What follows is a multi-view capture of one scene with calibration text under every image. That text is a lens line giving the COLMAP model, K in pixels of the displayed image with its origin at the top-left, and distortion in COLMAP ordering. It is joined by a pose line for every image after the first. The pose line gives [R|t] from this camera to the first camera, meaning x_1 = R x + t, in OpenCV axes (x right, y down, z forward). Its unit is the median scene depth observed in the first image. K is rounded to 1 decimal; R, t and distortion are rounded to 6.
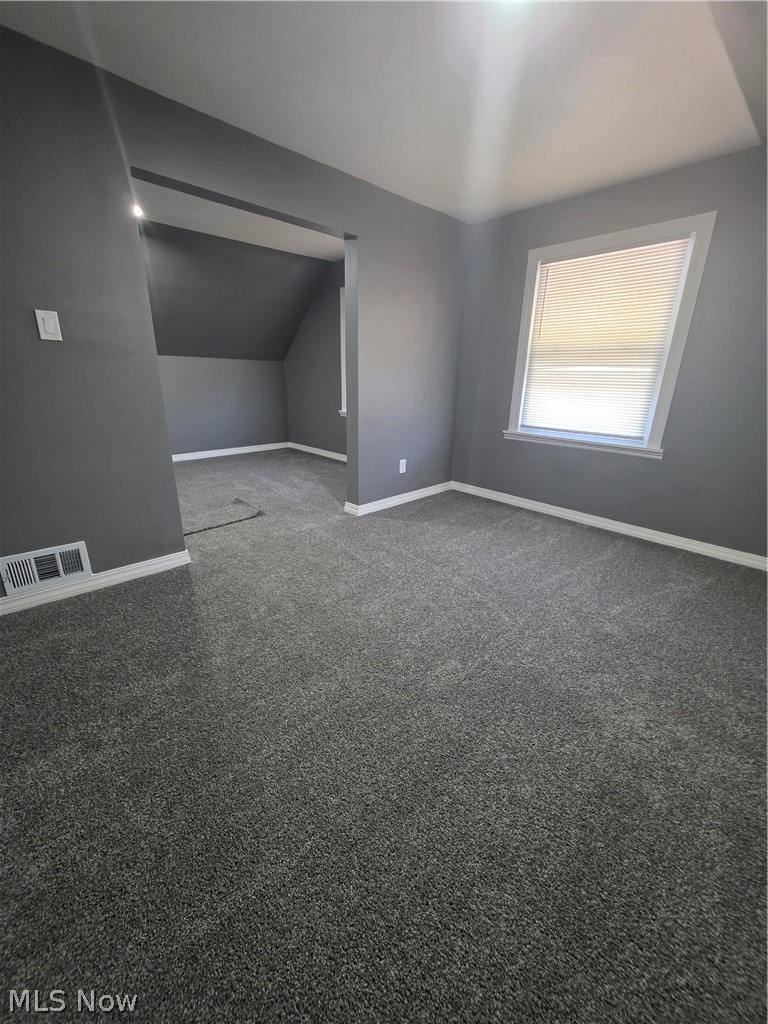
lens RADIAL K [[410.1, 0, 382.3], [0, 410.1, 515.3], [0, 0, 1]] dist [-0.000972, -0.000121]
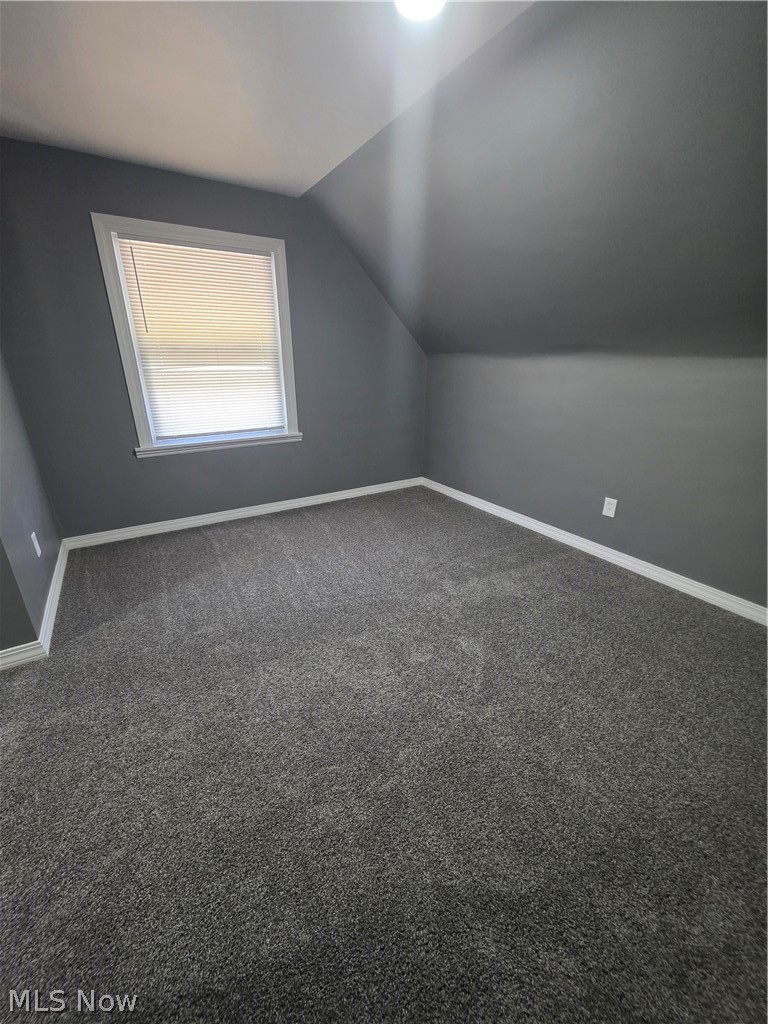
lens RADIAL K [[410.1, 0, 382.3], [0, 410.1, 515.3], [0, 0, 1]] dist [-0.000972, -0.000121]
pose [[0.200439, -0.365593, 0.908937, -0.426119], [0.323270, 0.900483, 0.290906, -0.193569], [-0.924835, 0.235524, 0.298677, 0.415549]]
